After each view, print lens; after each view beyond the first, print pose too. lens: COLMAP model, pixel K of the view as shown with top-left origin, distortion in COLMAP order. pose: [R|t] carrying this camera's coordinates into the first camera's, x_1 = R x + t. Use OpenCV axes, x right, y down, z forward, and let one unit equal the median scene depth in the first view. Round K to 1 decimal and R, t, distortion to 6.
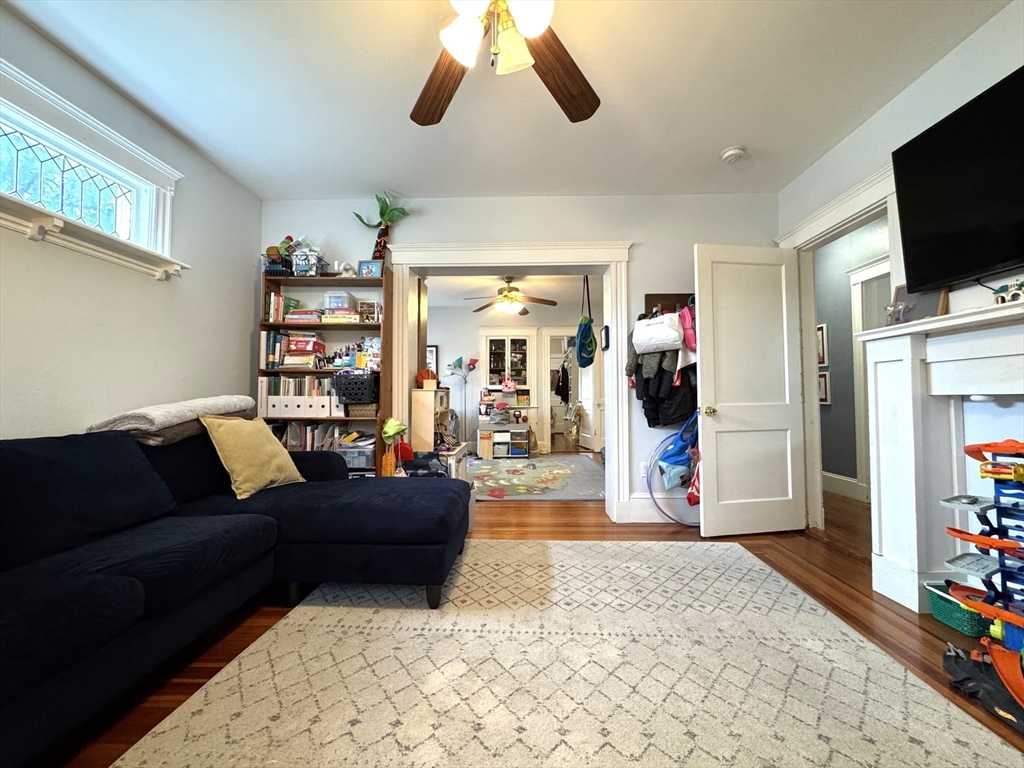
lens RADIAL K [[412.4, 0, 531.6], [0, 412.4, 382.9], [0, 0, 1]] dist [-0.002802, 0.000405]
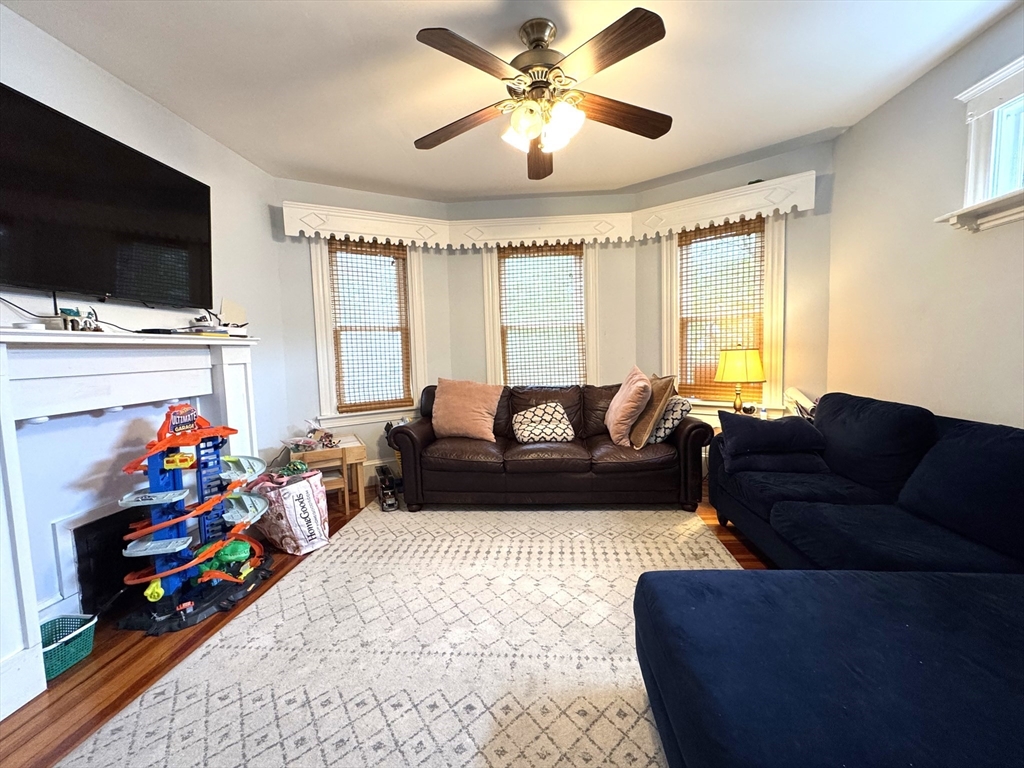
lens RADIAL K [[412.4, 0, 507.9], [0, 412.4, 392.8], [0, 0, 1]] dist [-0.002802, 0.000405]
pose [[-0.994567, 0.026713, 0.100610, -0.071740], [0.033100, 0.997505, 0.062361, -0.049499], [-0.098694, 0.065352, -0.992970, 1.919143]]
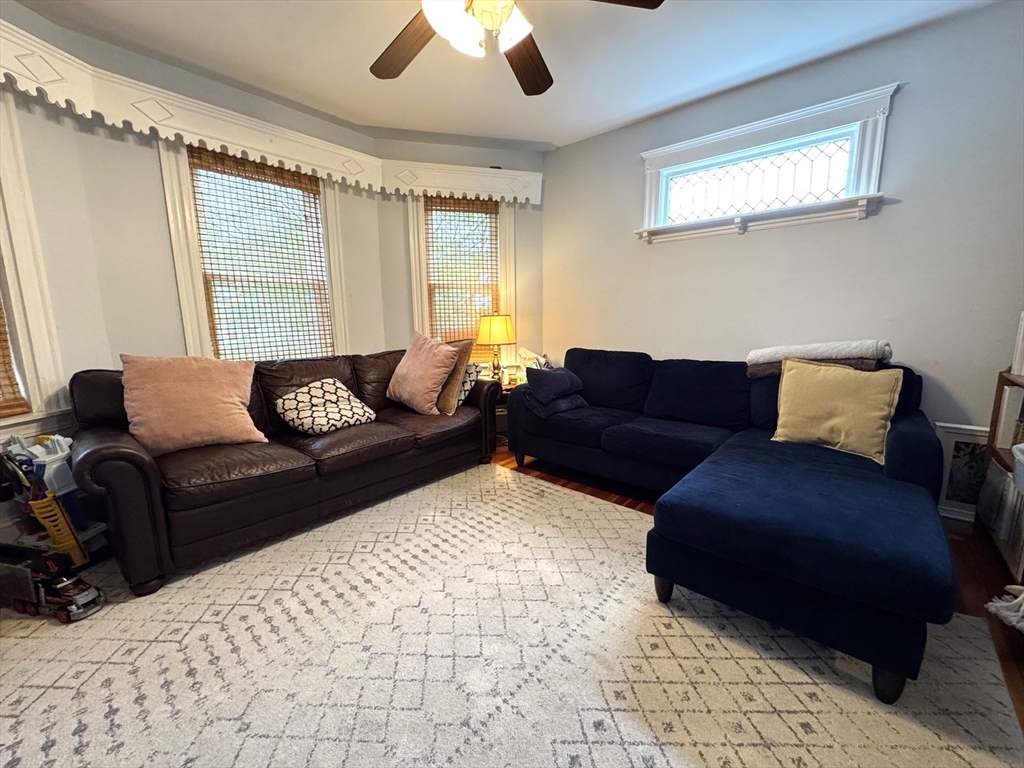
lens RADIAL K [[412.4, 0, 496.5], [0, 412.4, 392.2], [0, 0, 1]] dist [-0.002802, 0.000405]
pose [[-0.680333, 0.144679, -0.718481, 0.632974], [0.040516, 0.986247, 0.160234, -0.045650], [0.731783, 0.079902, -0.676838, 1.454105]]
